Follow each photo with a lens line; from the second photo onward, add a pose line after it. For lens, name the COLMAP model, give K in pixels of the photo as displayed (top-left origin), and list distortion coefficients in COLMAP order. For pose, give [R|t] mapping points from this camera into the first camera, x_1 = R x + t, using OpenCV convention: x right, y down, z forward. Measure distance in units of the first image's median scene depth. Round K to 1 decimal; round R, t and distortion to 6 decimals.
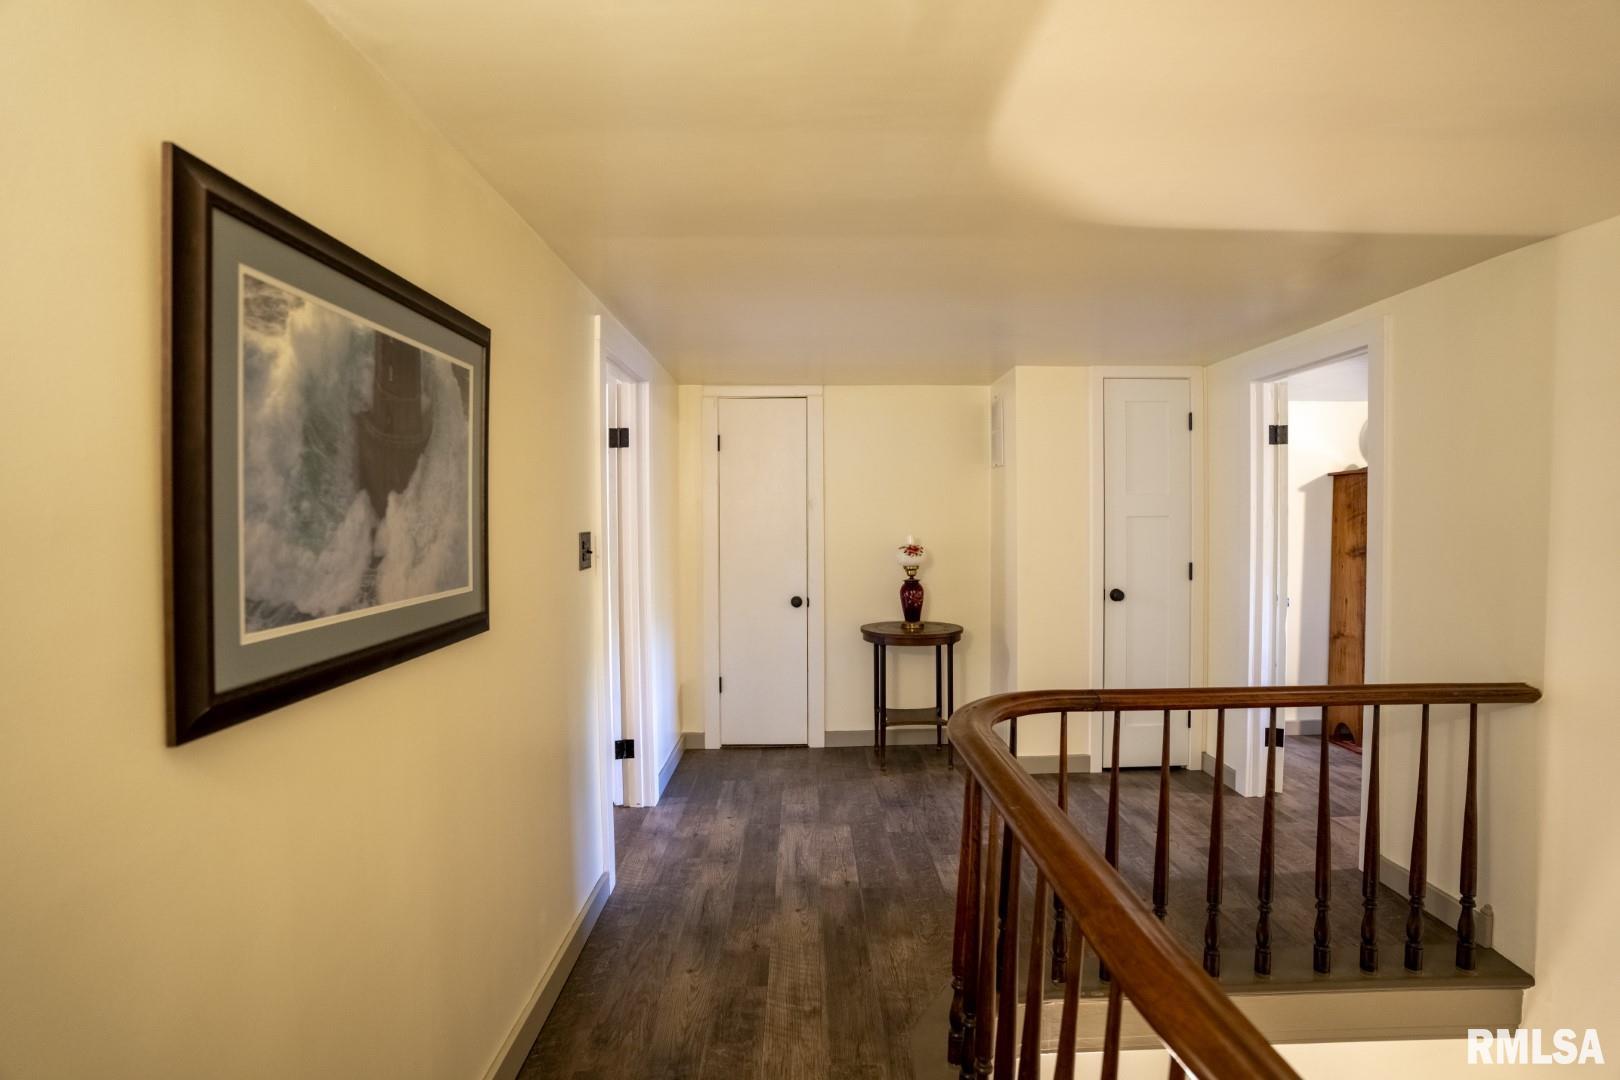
lens RADIAL K [[791.7, 0, 813.3], [0, 791.7, 539.0], [0, 0, 1]] dist [-0.040985, 0.002642]
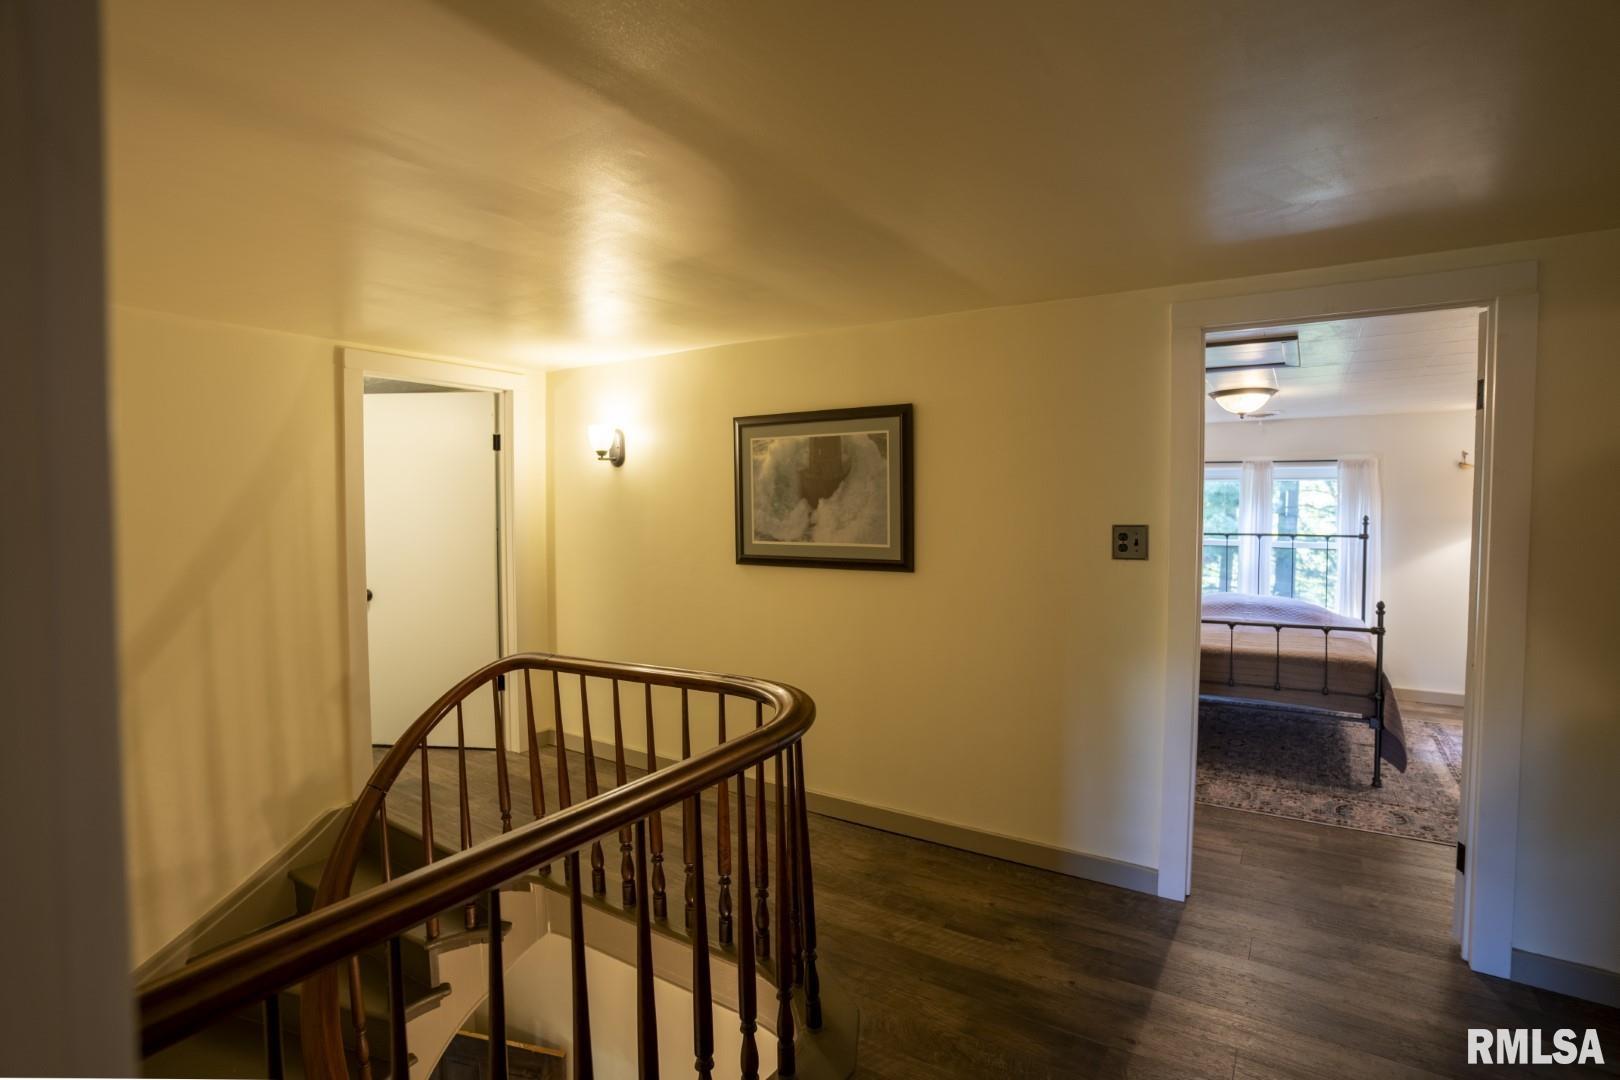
lens RADIAL K [[791.7, 0, 812.8], [0, 791.7, 534.3], [0, 0, 1]] dist [-0.040985, 0.002642]
pose [[-0.549177, 0.039638, -0.834766, 1.730570], [-0.020174, 0.997955, 0.060659, -0.107136], [0.835463, 0.050153, -0.547254, 2.567804]]
